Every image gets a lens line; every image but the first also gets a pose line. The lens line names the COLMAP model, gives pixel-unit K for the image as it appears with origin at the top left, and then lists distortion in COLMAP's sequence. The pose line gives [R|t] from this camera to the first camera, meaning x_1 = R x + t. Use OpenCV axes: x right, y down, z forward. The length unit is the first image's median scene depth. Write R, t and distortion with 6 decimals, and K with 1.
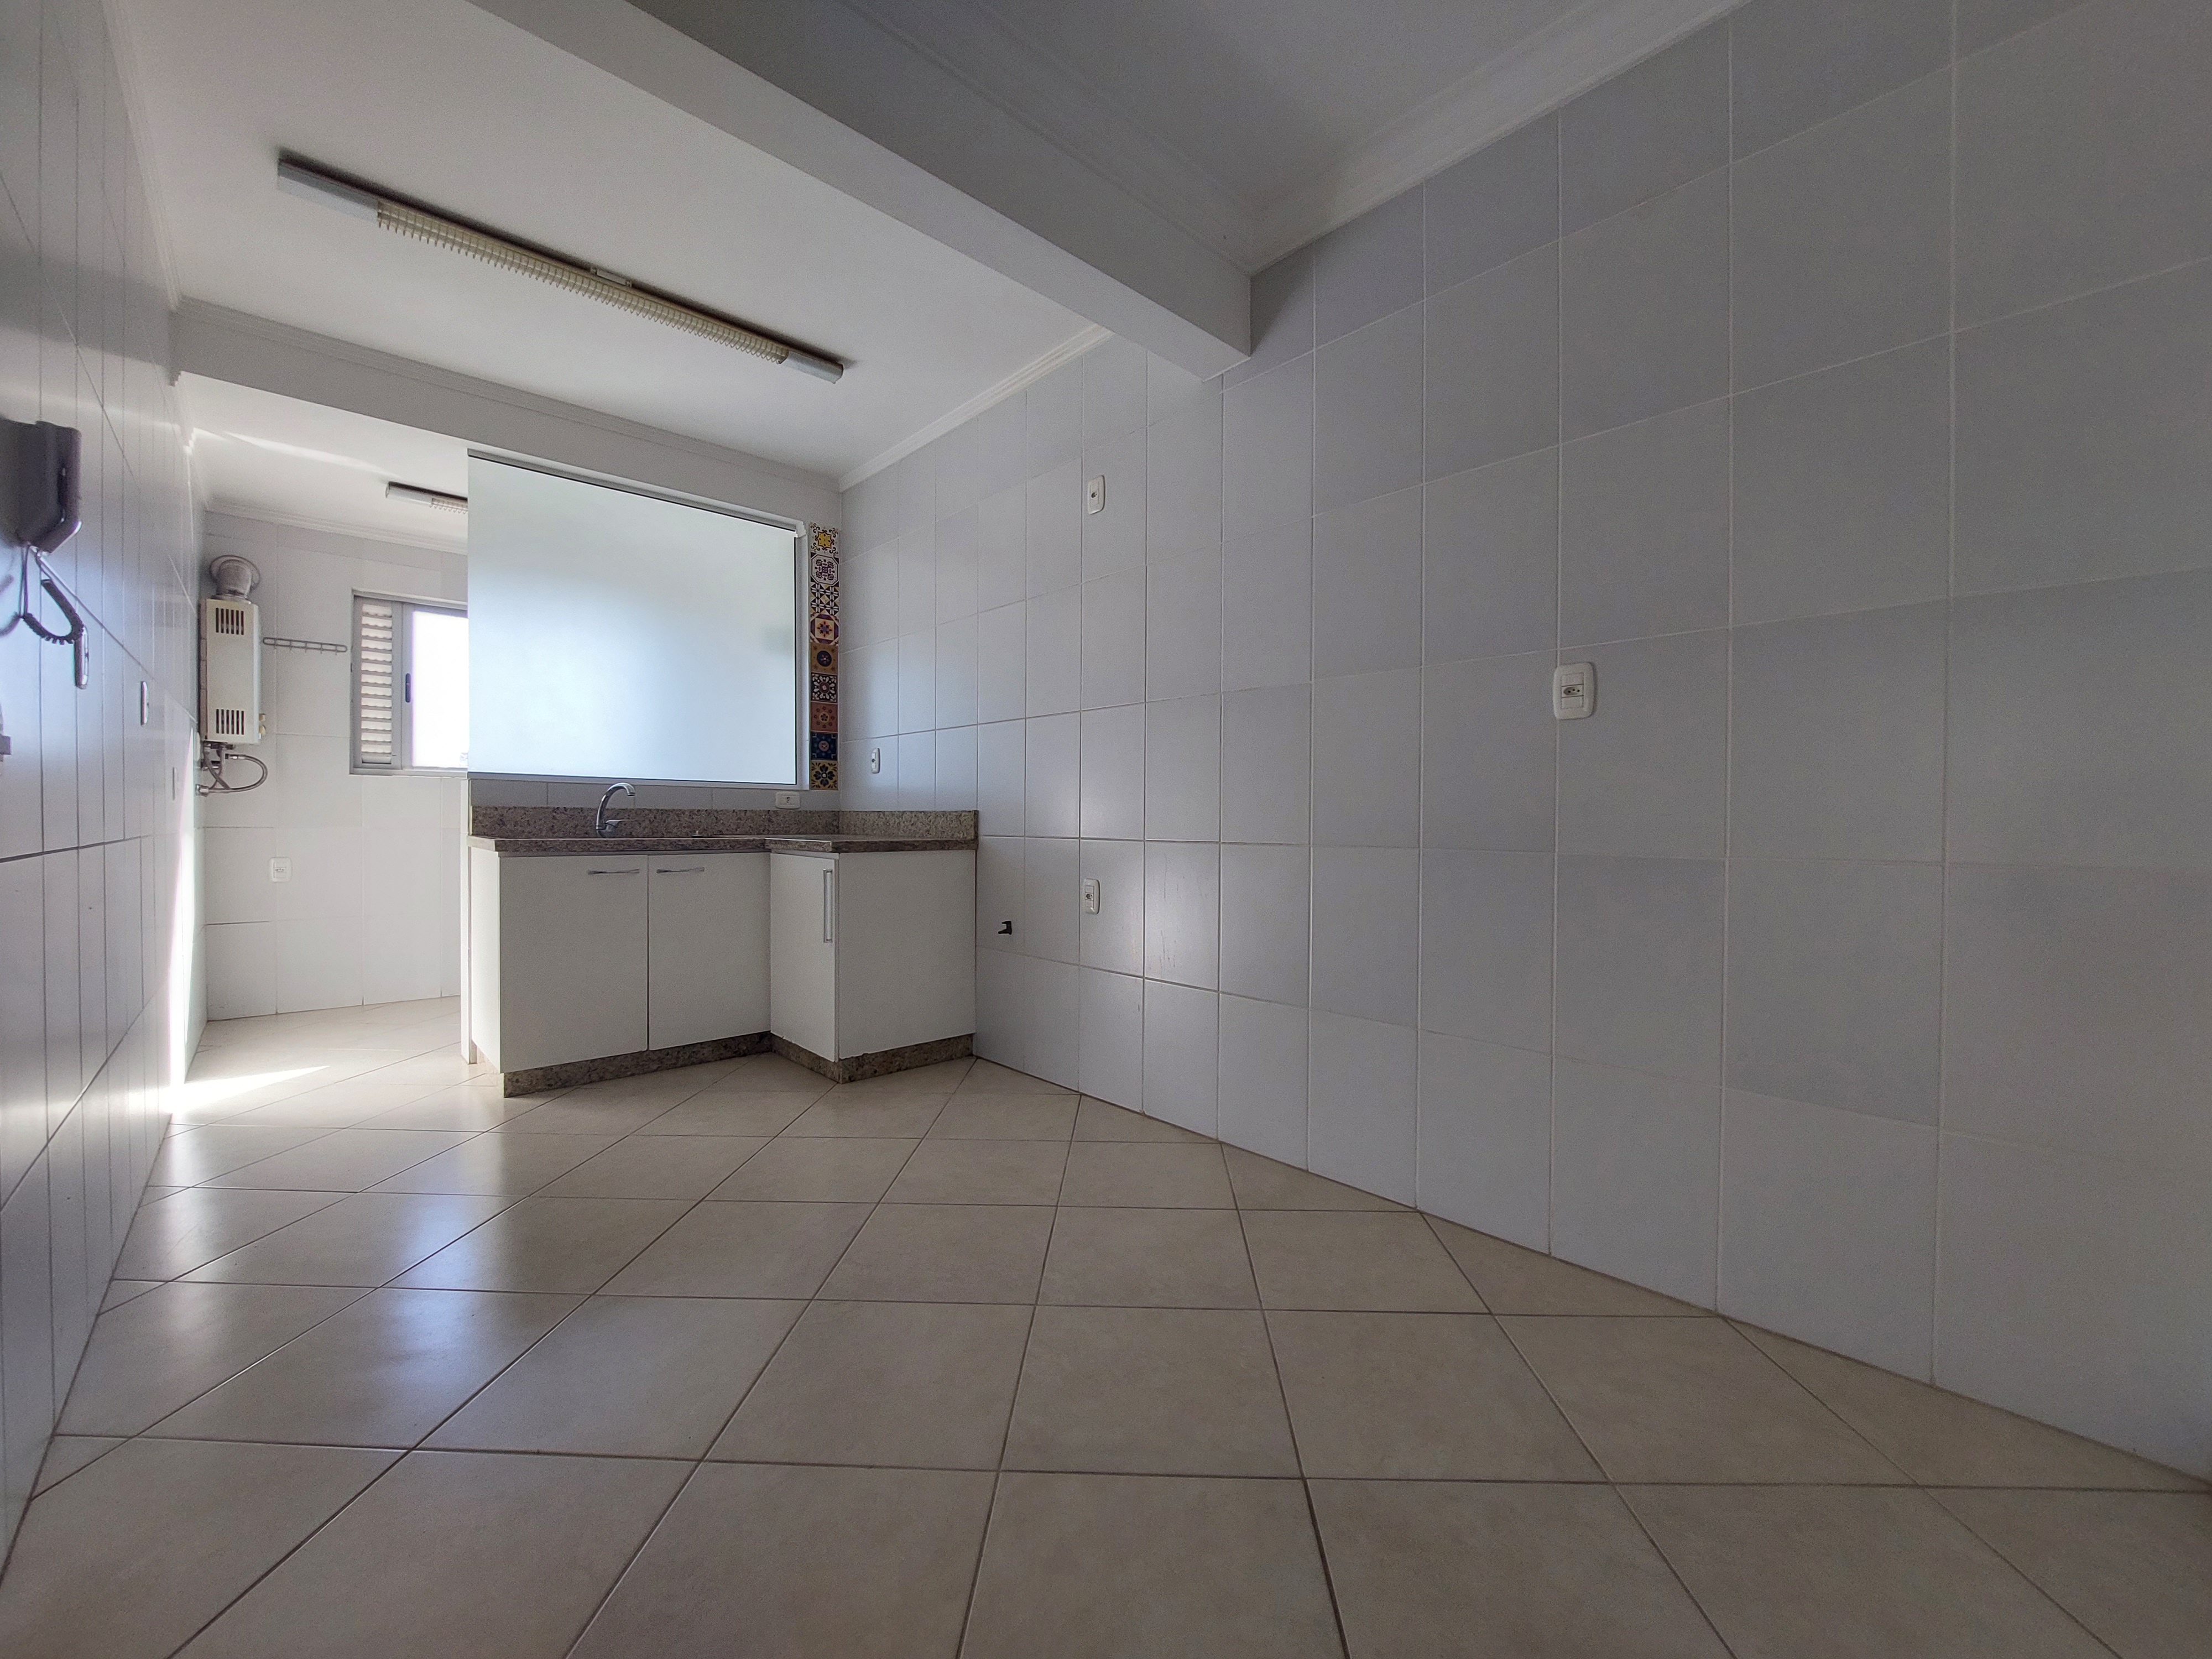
lens RADIAL K [[885.4, 0, 1108.5], [0, 885.4, 825.5], [0, 0, 1]] dist [-0.004398, -0.000046]
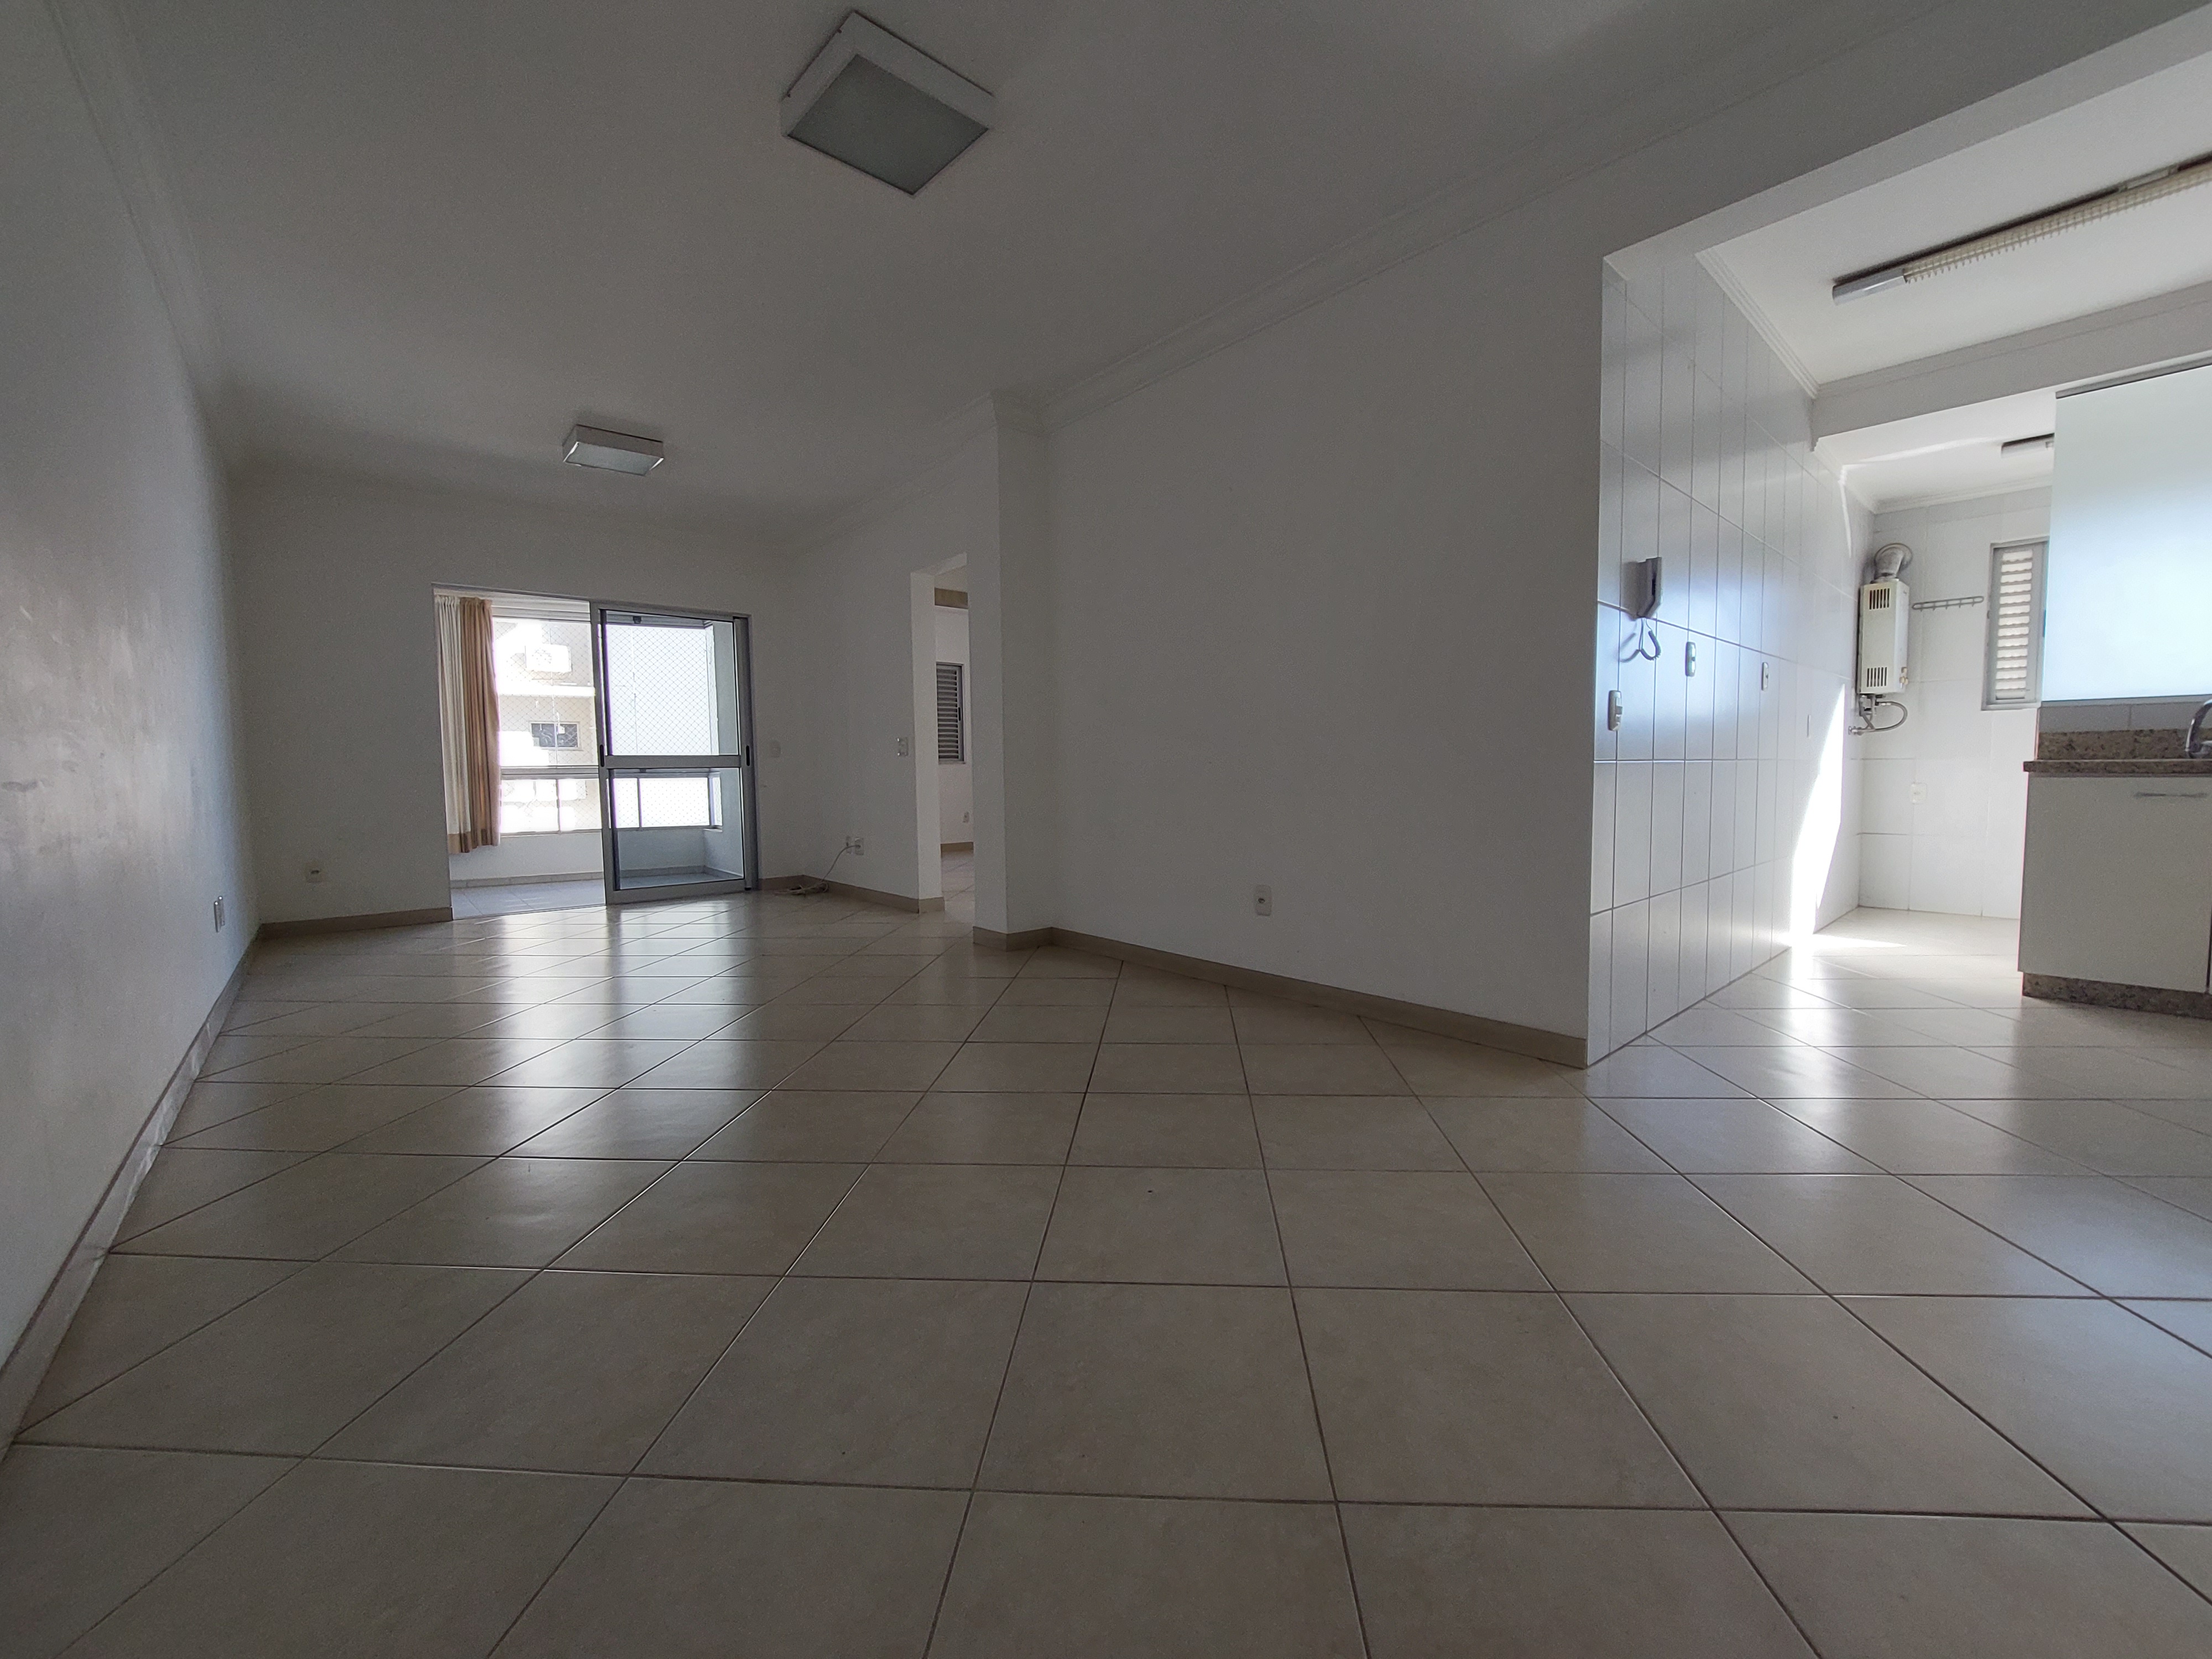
lens RADIAL K [[885.4, 0, 1108.3], [0, 885.4, 829.8], [0, 0, 1]] dist [-0.004398, -0.000046]
pose [[-0.040163, 0.060276, -0.997373, 0.356987], [0.005127, 0.998178, 0.060118, 0.022996], [0.999180, -0.002699, -0.040399, -0.078478]]
